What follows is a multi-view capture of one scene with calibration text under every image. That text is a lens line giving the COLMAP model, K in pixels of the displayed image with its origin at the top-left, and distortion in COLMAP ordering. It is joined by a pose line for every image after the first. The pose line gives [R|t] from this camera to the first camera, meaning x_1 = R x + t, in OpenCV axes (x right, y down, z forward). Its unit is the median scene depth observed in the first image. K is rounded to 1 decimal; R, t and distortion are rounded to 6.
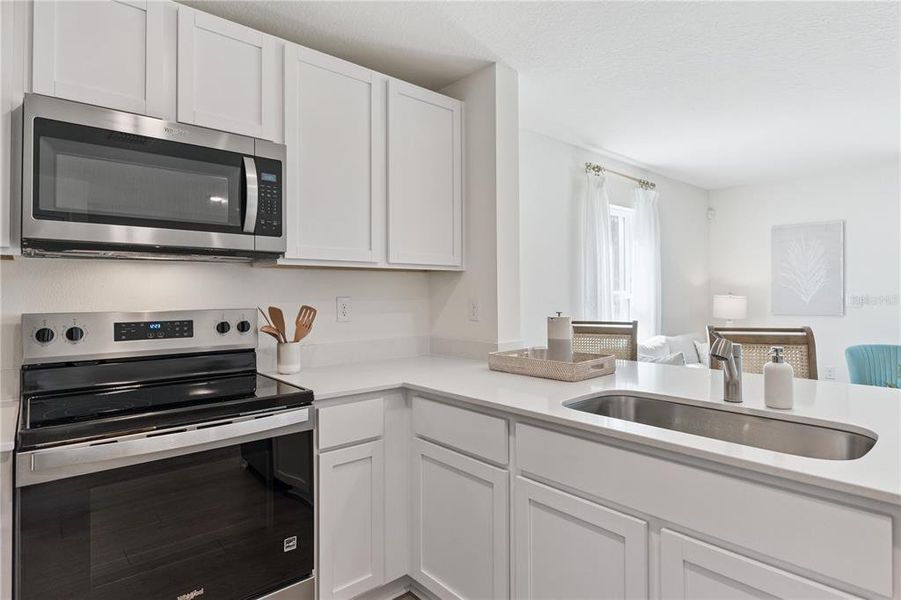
lens RADIAL K [[485.4, 0, 450.3], [0, 485.4, 290.5], [0, 0, 1]] dist [-0.006173, 0.000362]
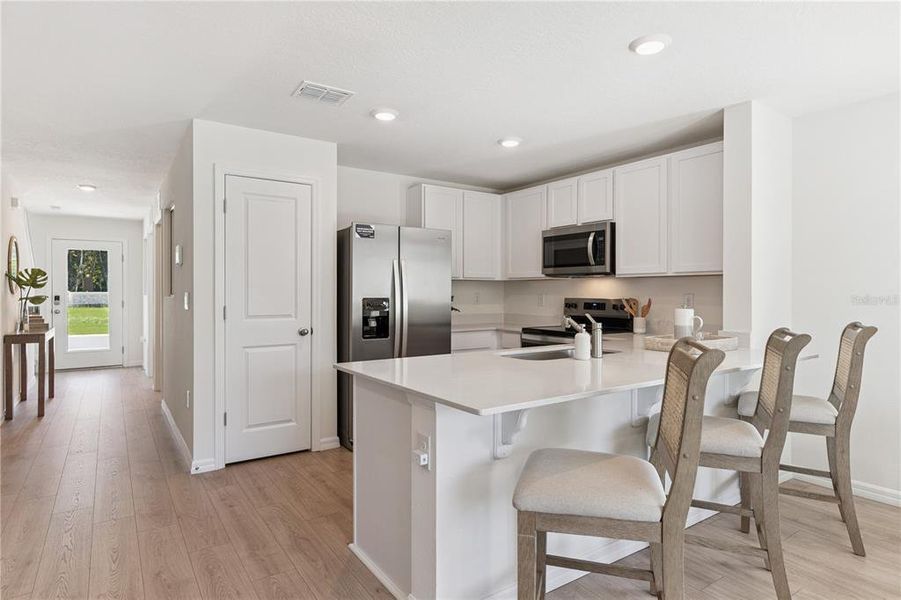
lens RADIAL K [[509.6, 0, 457.6], [0, 509.6, 293.2], [0, 0, 1]] dist [-0.012557, 0.004094]
pose [[-0.120360, 0.007469, -0.992702, 1.846174], [0.002399, 0.999971, 0.007233, -0.003311], [0.992727, -0.001511, -0.120375, 0.581636]]
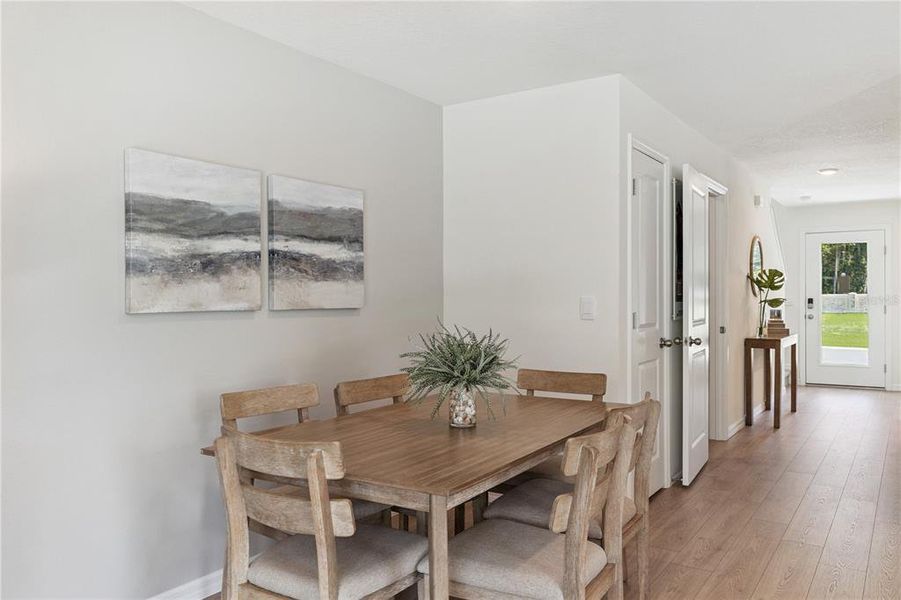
lens RADIAL K [[706.6, 0, 448.3], [0, 706.6, 296.9], [0, 0, 1]] dist [0.028809, 0.002521]
pose [[-0.966570, 0.008486, -0.256262, 1.898394], [0.008220, 0.999964, 0.002110, -0.003295], [0.256271, -0.000067, -0.966605, 0.980163]]
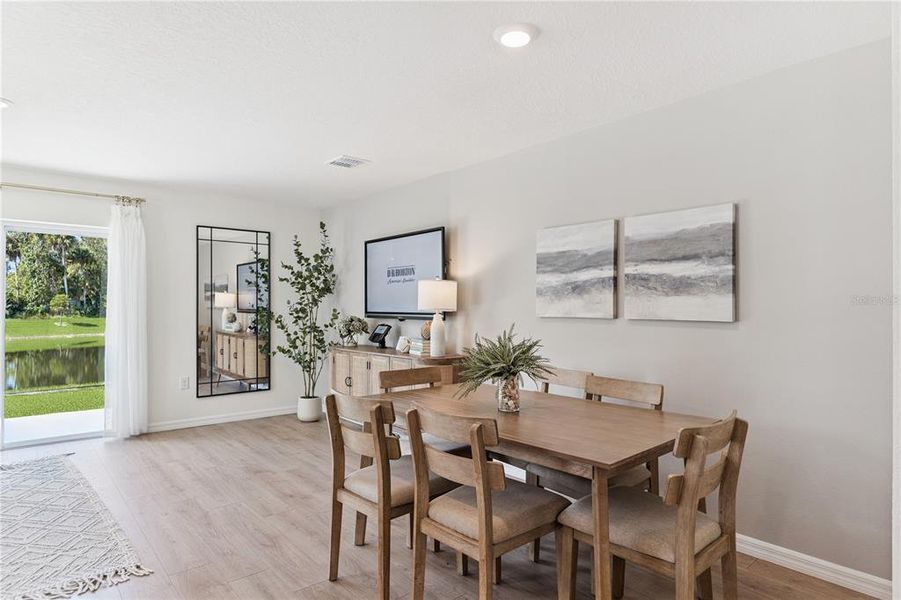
lens RADIAL K [[509.6, 0, 467.7], [0, 509.6, 302.4], [0, 0, 1]] dist [-0.012557, 0.004094]
pose [[-0.007221, 0.014951, 0.999862, 0.300513], [-0.008745, 0.999849, -0.015014, 0.003799], [-0.999936, -0.008852, -0.007089, -0.211508]]
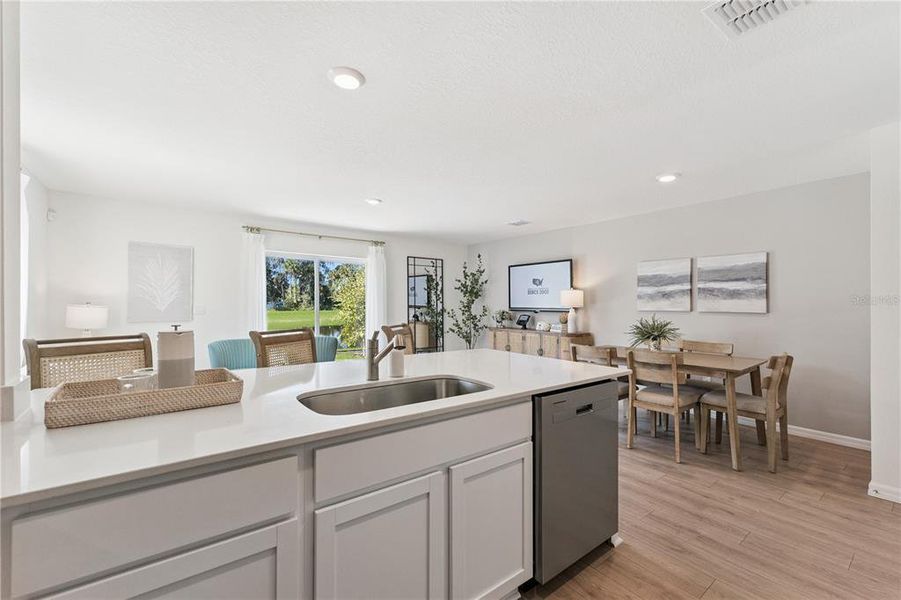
lens RADIAL K [[382.4, 0, 463.0], [0, 382.4, 301.5], [0, 0, 1]] dist [0.007043, -0.000241]
pose [[0.046159, 0.013018, 0.998849, -0.411589], [-0.010557, 0.999866, -0.012544, 0.010525], [-0.998878, -0.009966, 0.046290, 0.546290]]
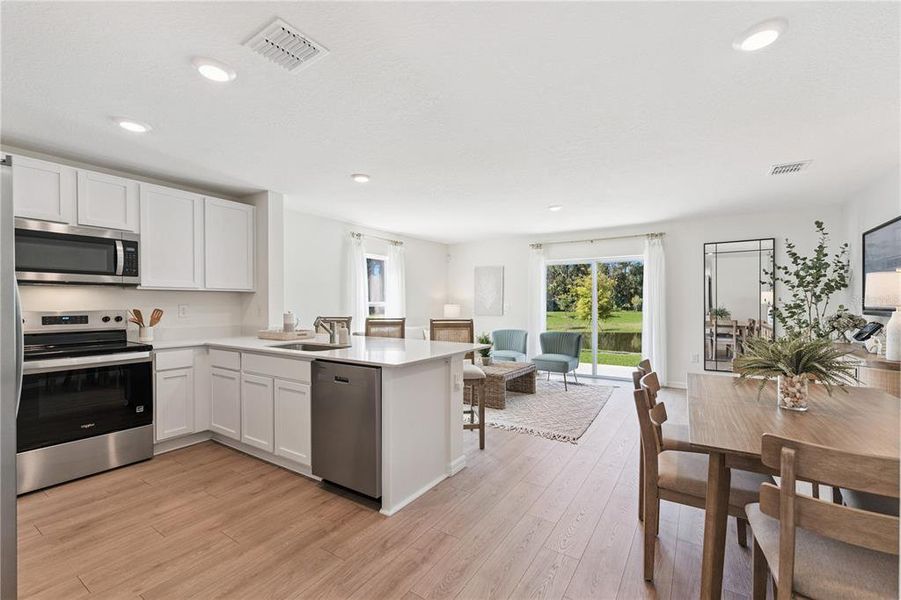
lens RADIAL K [[382.4, 0, 454.4], [0, 382.4, 307.8], [0, 0, 1]] dist [0.007043, -0.000241]
pose [[0.962729, 0.000125, 0.270468, 0.514708], [-0.004950, 0.999841, 0.017157, -0.007163], [-0.270423, -0.017857, 0.962576, -0.973336]]
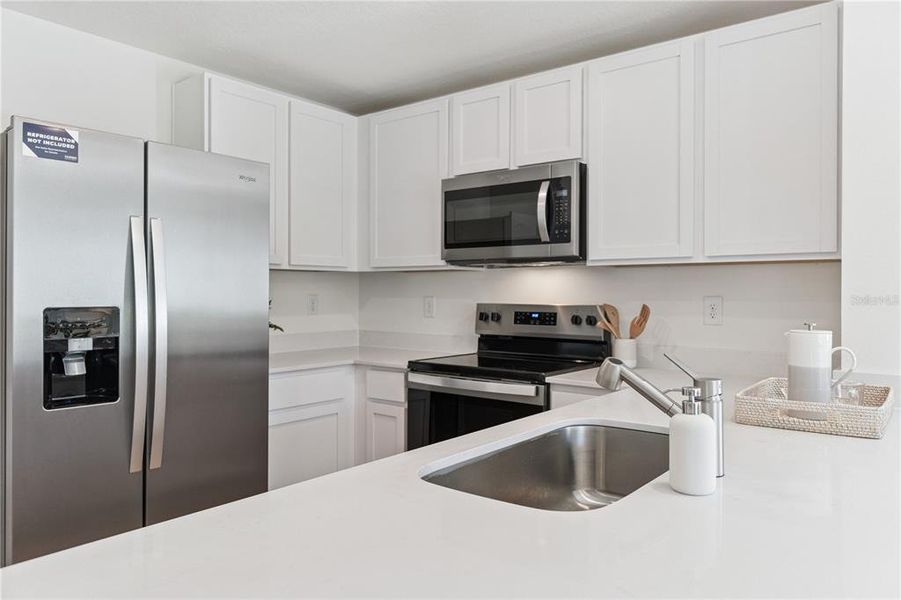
lens RADIAL K [[646.2, 0, 457.3], [0, 646.2, 291.0], [0, 0, 1]] dist [0.008051, 0.009288]
pose [[0.173931, 0.003711, -0.984751, 1.042928], [-0.000141, 0.999993, 0.003744, -0.001156], [0.984758, -0.000512, 0.173931, 0.439045]]
